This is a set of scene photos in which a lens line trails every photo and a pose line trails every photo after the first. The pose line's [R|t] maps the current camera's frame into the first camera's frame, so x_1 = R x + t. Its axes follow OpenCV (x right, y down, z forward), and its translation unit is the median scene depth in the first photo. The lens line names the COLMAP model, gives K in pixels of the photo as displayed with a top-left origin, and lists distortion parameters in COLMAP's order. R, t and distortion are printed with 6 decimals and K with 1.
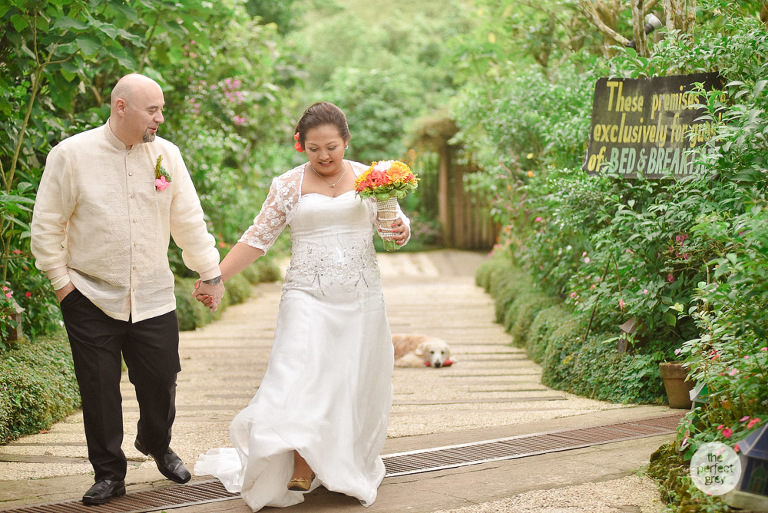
lens RADIAL K [[1792.5, 0, 383.8], [0, 1792.5, 257.4], [0, 0, 1]] dist [0.391606, 0.000000]
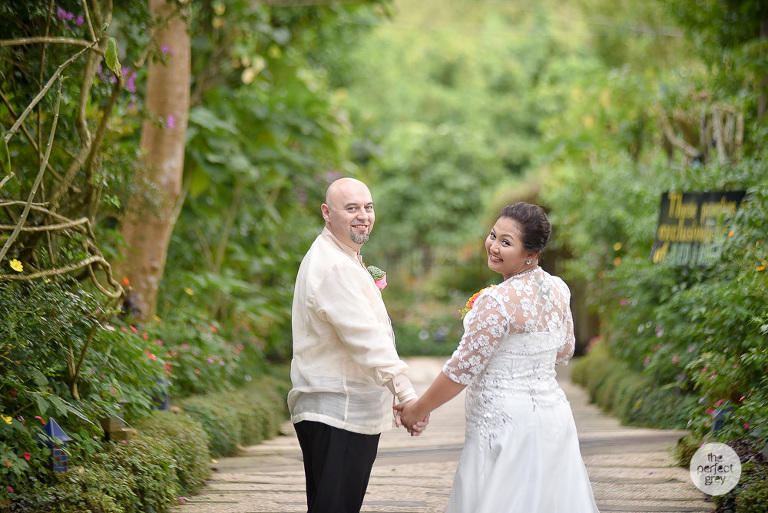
lens RADIAL K [[2948.4, 0, 384.1], [0, 2948.4, 256.7], [0, 0, 1]] dist [0.160544, 0.000000]
pose [[0.999904, 0.003328, -0.013427, -0.032768], [-0.003948, 0.998912, -0.046474, 0.029450], [0.013257, 0.046522, 0.998829, -0.688985]]
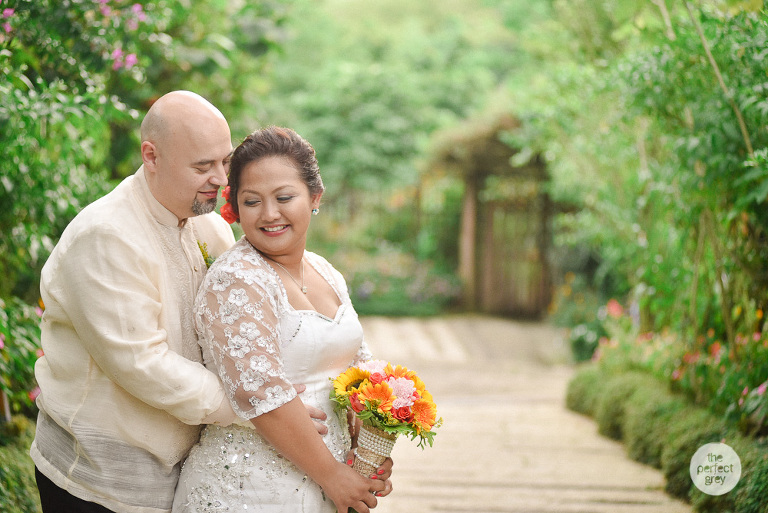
lens RADIAL K [[1792.5, 0, 385.2], [0, 1792.5, 256.0], [0, 0, 1]] dist [0.391606, 0.000000]
pose [[0.998893, 0.043555, 0.017758, -0.027069], [-0.043213, 0.998881, -0.019227, -0.027453], [-0.018575, 0.018438, 0.999657, 0.592178]]
